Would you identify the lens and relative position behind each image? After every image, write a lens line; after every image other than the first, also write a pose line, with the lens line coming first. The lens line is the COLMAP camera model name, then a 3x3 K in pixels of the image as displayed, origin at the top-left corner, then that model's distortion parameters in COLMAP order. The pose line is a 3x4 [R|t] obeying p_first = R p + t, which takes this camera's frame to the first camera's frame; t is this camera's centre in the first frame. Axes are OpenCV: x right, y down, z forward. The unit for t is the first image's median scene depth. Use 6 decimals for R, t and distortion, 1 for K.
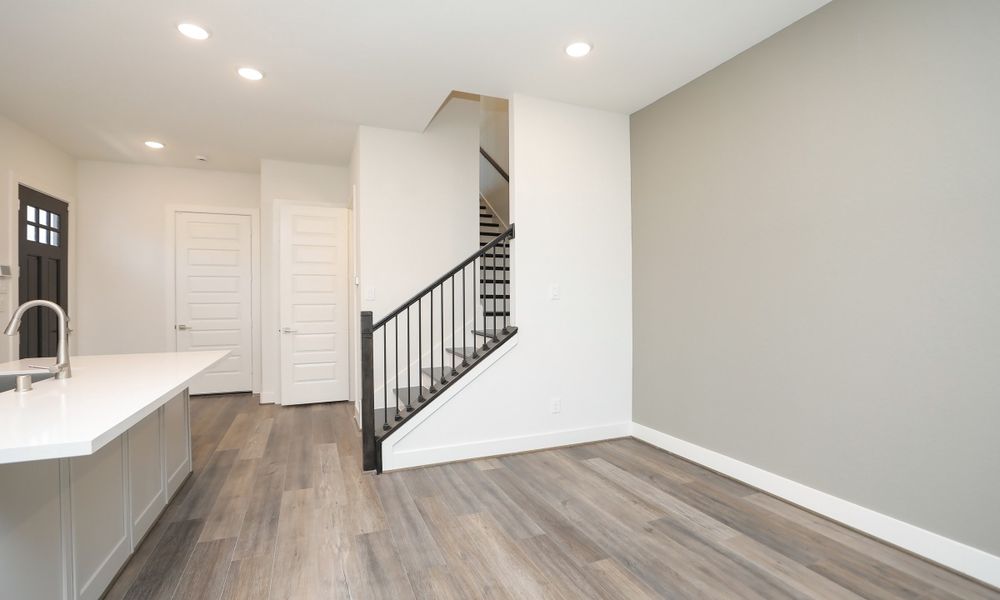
lens RADIAL K [[451.1, 0, 500.0], [0, 451.1, 300.0], [0, 0, 1]] dist [-0.030549, 0.000527]
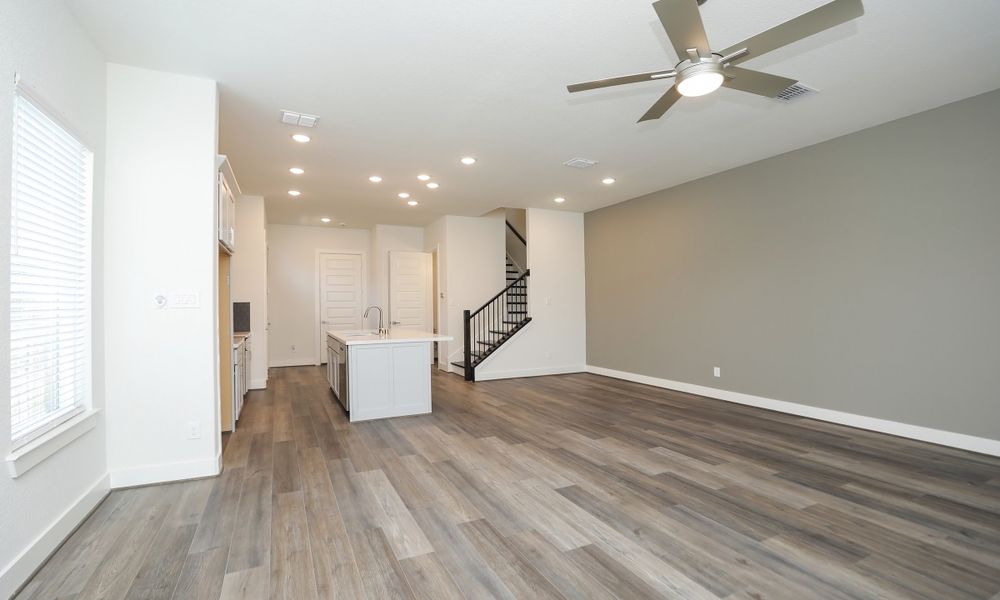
lens RADIAL K [[451.1, 0, 500.0], [0, 451.1, 300.0], [0, 0, 1]] dist [-0.030549, 0.000527]
pose [[0.998948, -0.002985, 0.045768, -0.185288], [0.003730, 0.999862, -0.016212, 0.009774], [-0.045714, 0.016366, 0.998821, -0.980776]]
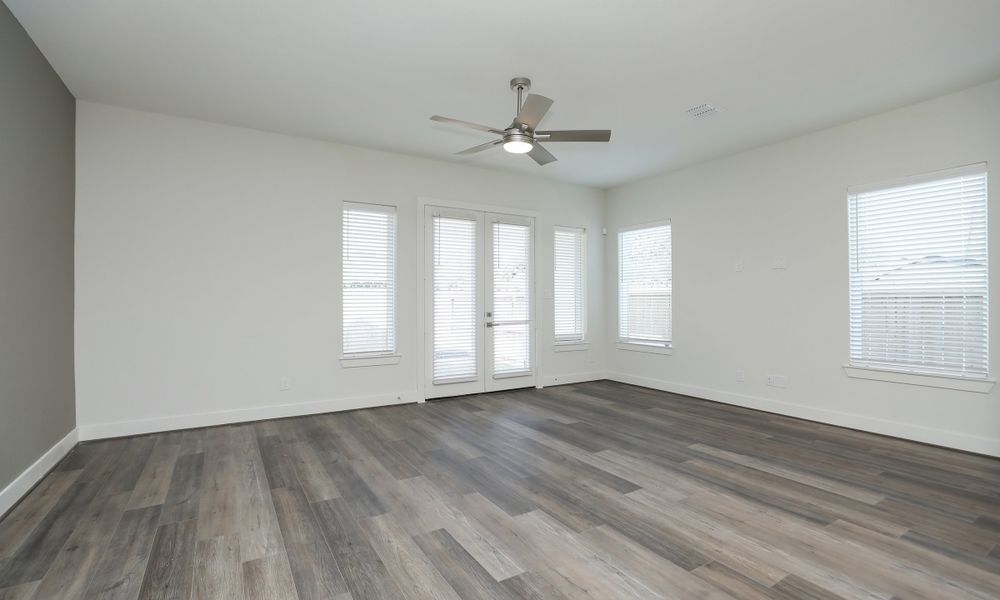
lens RADIAL K [[462.2, 0, 500.0], [0, 462.2, 300.0], [0, 0, 1]] dist [-0.044797, 0.013290]
pose [[-0.988811, 0.004506, -0.149107, 0.251160], [0.003796, 0.999980, 0.005045, 0.006482], [0.149126, 0.004422, -0.988808, 0.387098]]
